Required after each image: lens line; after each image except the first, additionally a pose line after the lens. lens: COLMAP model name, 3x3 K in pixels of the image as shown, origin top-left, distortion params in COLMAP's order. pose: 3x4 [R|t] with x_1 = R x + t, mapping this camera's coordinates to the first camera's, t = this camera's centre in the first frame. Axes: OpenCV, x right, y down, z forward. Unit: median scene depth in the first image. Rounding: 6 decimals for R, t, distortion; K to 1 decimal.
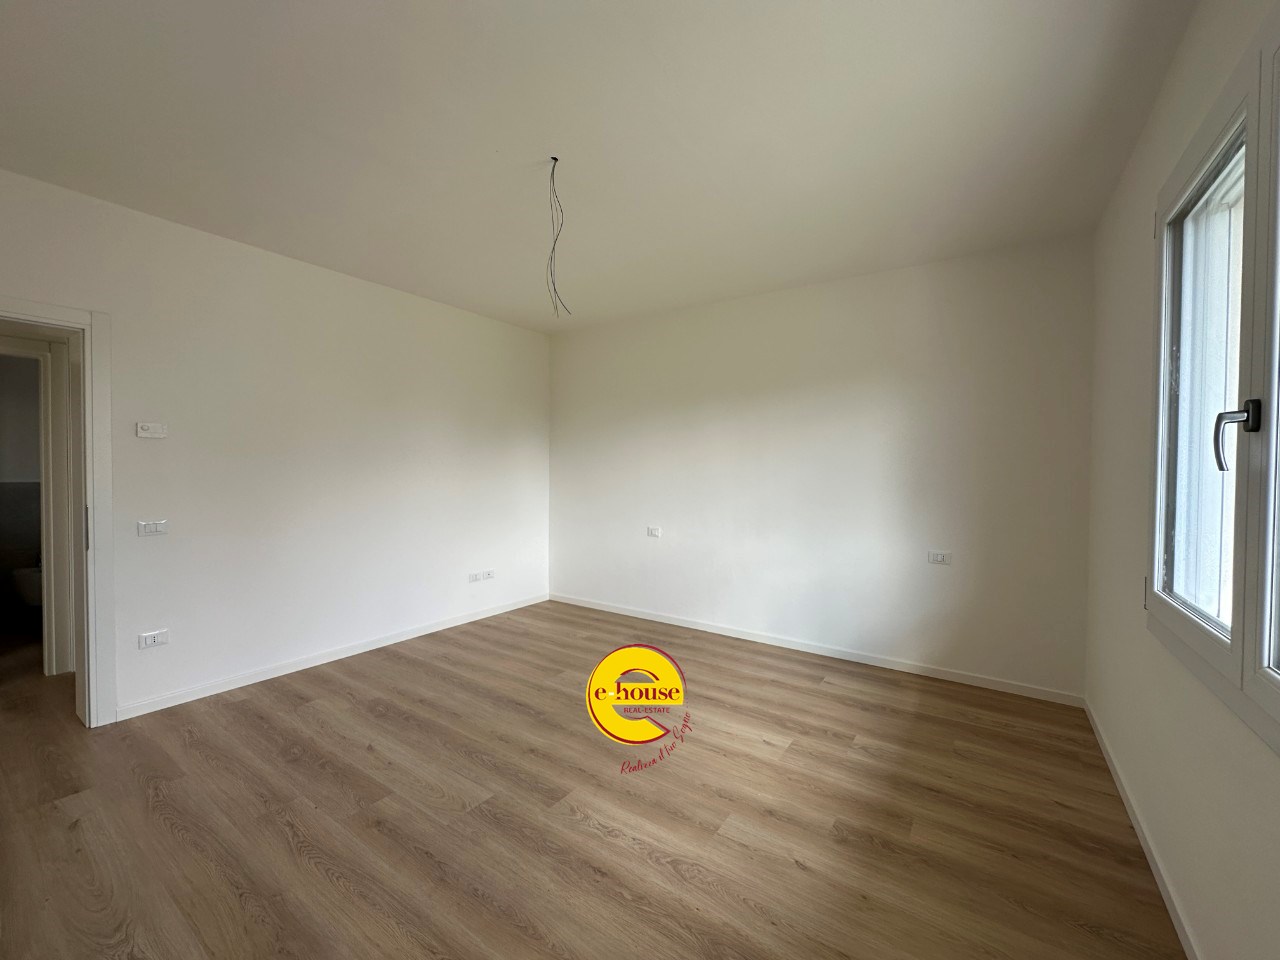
lens RADIAL K [[512.3, 0, 640.0], [0, 512.3, 480.0], [0, 0, 1]] dist [-0.005726, 0.002030]
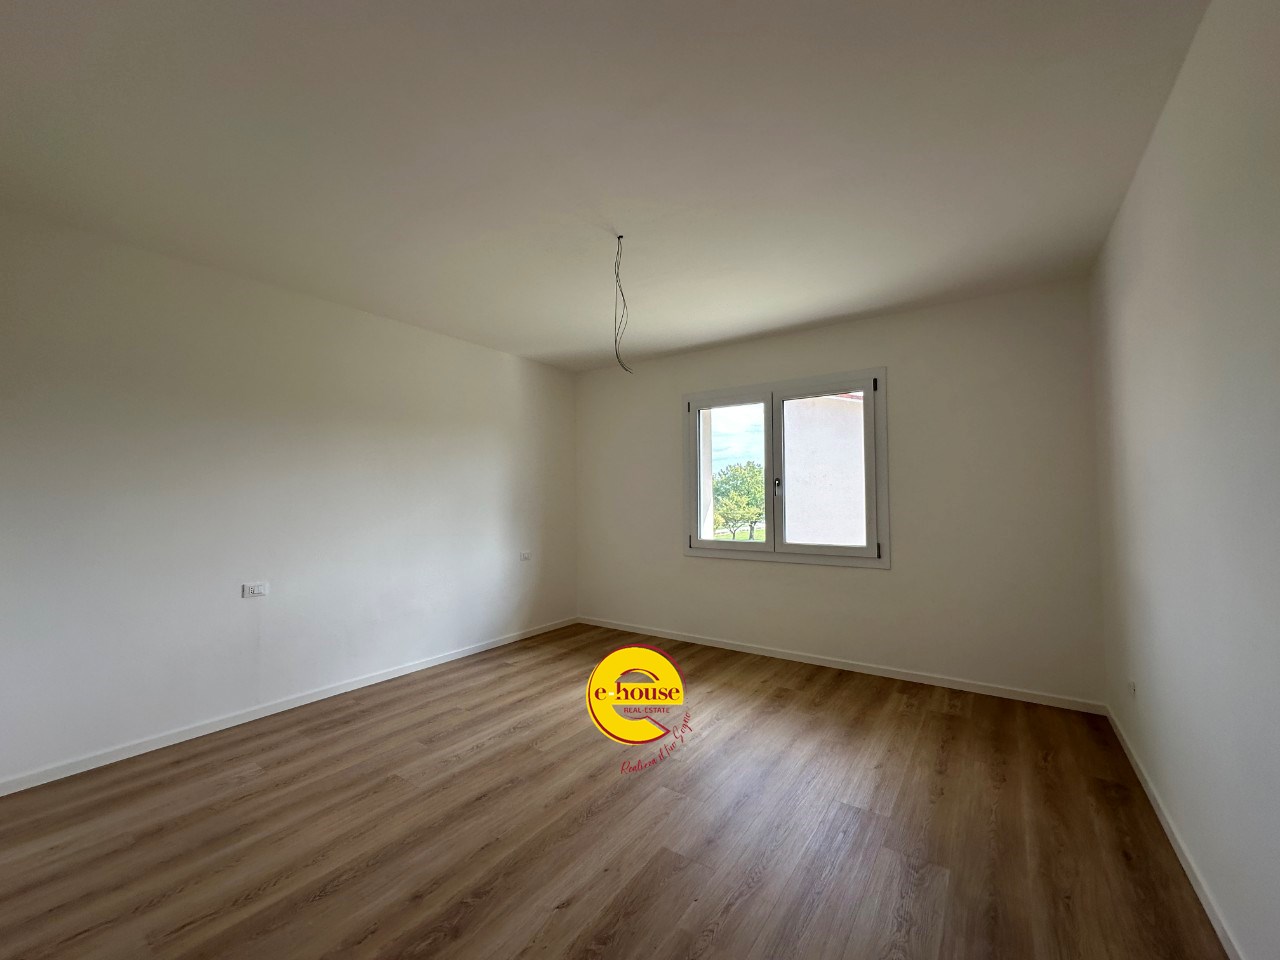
lens RADIAL K [[512.3, 0, 640.0], [0, 512.3, 480.0], [0, 0, 1]] dist [-0.005726, 0.002030]
pose [[0.008898, 0.026644, 0.999605, -0.937236], [0.024353, 0.999343, -0.026853, -0.021855], [-0.999664, 0.024582, 0.008243, 0.666941]]
